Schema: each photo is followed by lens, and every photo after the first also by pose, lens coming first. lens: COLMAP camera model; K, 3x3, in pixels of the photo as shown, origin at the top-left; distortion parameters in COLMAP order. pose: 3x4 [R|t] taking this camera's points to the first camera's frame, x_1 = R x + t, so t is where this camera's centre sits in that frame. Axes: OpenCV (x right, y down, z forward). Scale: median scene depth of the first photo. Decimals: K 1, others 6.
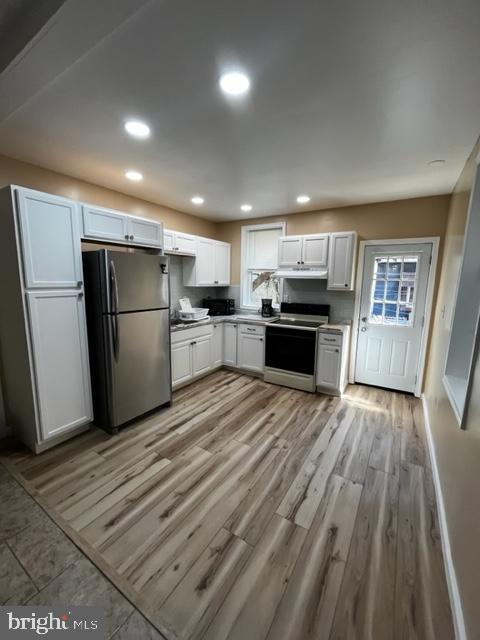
lens RADIAL K [[260.3, 0, 240.5], [0, 260.3, 319.6], [0, 0, 1]] dist [-0.000167, -0.000103]
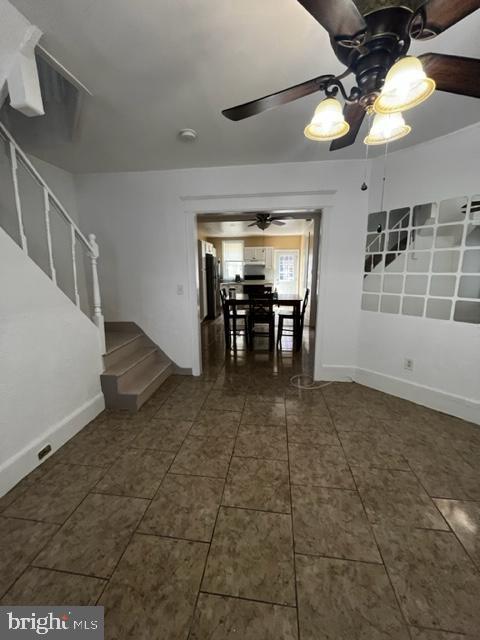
lens RADIAL K [[260.3, 0, 238.8], [0, 260.3, 314.9], [0, 0, 1]] dist [-0.000167, -0.000103]
pose [[0.909169, -0.099073, 0.404471, -0.990360], [0.088188, 0.995064, 0.045506, 0.199498], [-0.406983, -0.005703, 0.913418, -1.251886]]
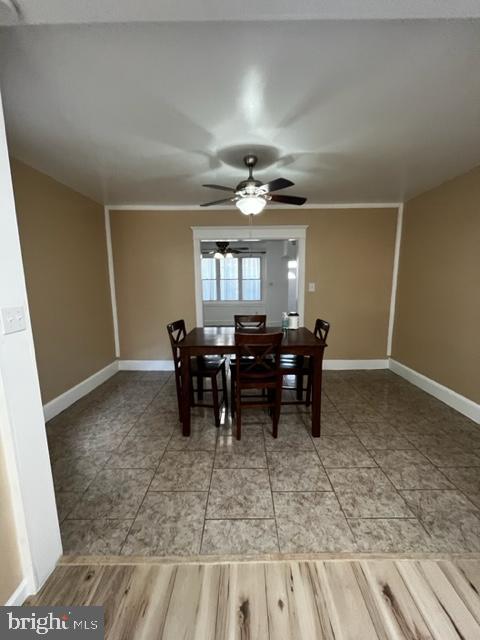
lens RADIAL K [[260.3, 0, 239.8], [0, 260.3, 319.9], [0, 0, 1]] dist [-0.000167, -0.000103]
pose [[-0.851430, 0.072733, -0.519400, 0.100634], [-0.085198, 0.958002, 0.273814, -0.077216], [0.517501, 0.277386, -0.809475, 0.532673]]
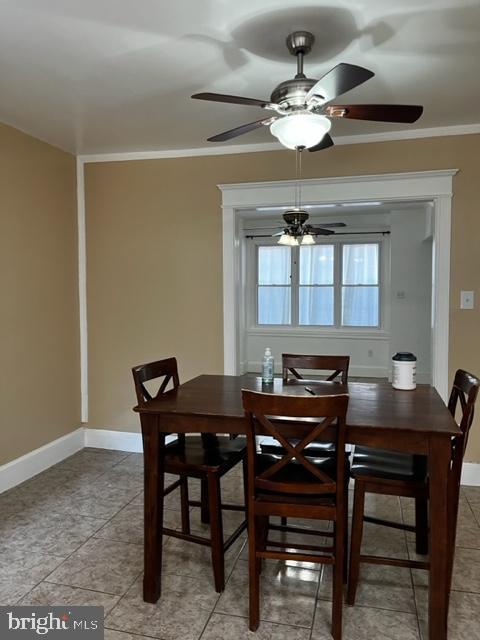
lens RADIAL K [[483.8, 0, 236.5], [0, 483.8, 316.2], [0, 0, 1]] dist [0.047916, -0.050793]
pose [[-0.955941, 0.003545, -0.293538, -0.042807], [-0.057691, 0.978159, 0.199690, -0.066376], [0.287835, 0.207826, -0.934858, 0.524193]]
